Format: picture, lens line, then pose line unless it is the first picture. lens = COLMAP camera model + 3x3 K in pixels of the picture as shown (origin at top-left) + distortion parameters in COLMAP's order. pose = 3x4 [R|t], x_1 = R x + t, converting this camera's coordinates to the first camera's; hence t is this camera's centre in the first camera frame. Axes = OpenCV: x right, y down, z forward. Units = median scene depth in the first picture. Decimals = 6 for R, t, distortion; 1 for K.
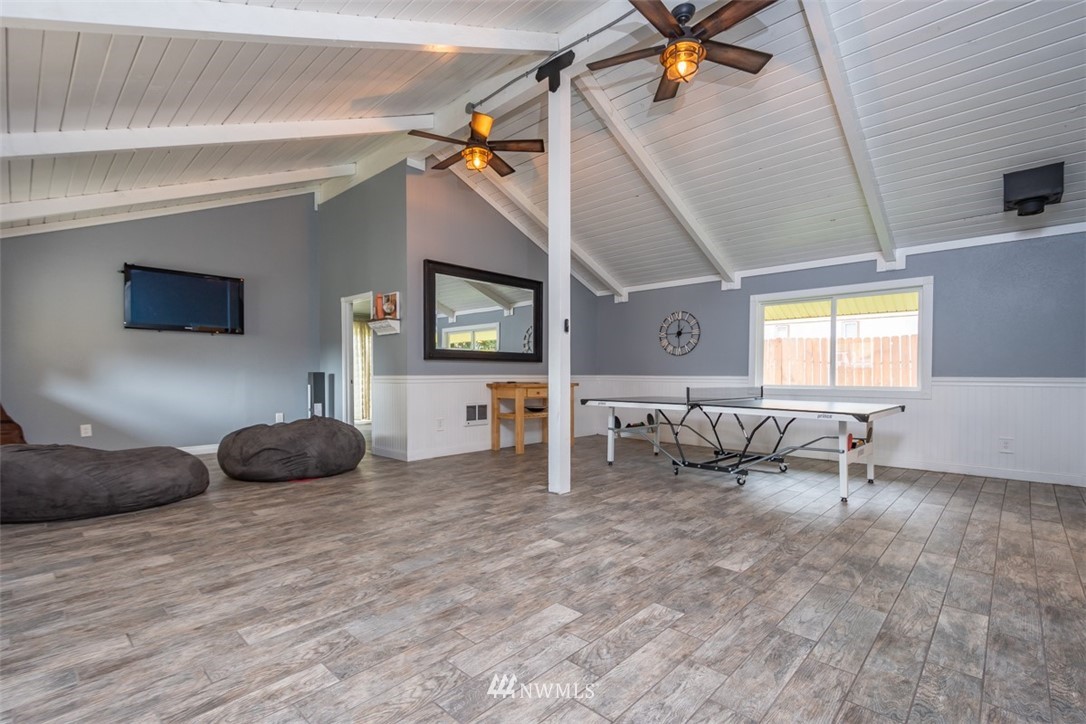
lens RADIAL K [[500.8, 0, 547.6], [0, 500.8, 367.9], [0, 0, 1]] dist [0.008175, -0.000267]
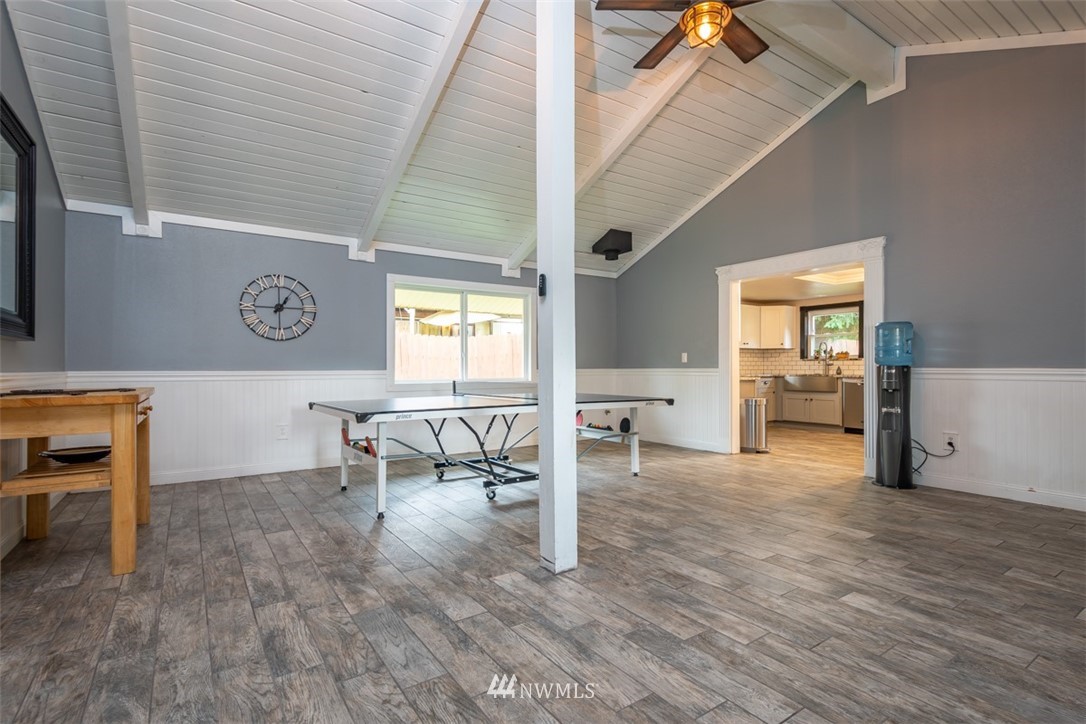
lens RADIAL K [[500.8, 0, 547.0], [0, 500.8, 364.9], [0, 0, 1]] dist [0.008175, -0.000267]
pose [[0.224671, 0.002839, 0.974431, -0.698903], [-0.009516, 0.999954, -0.000719, 0.012153], [-0.974388, -0.009111, 0.224688, 1.107623]]
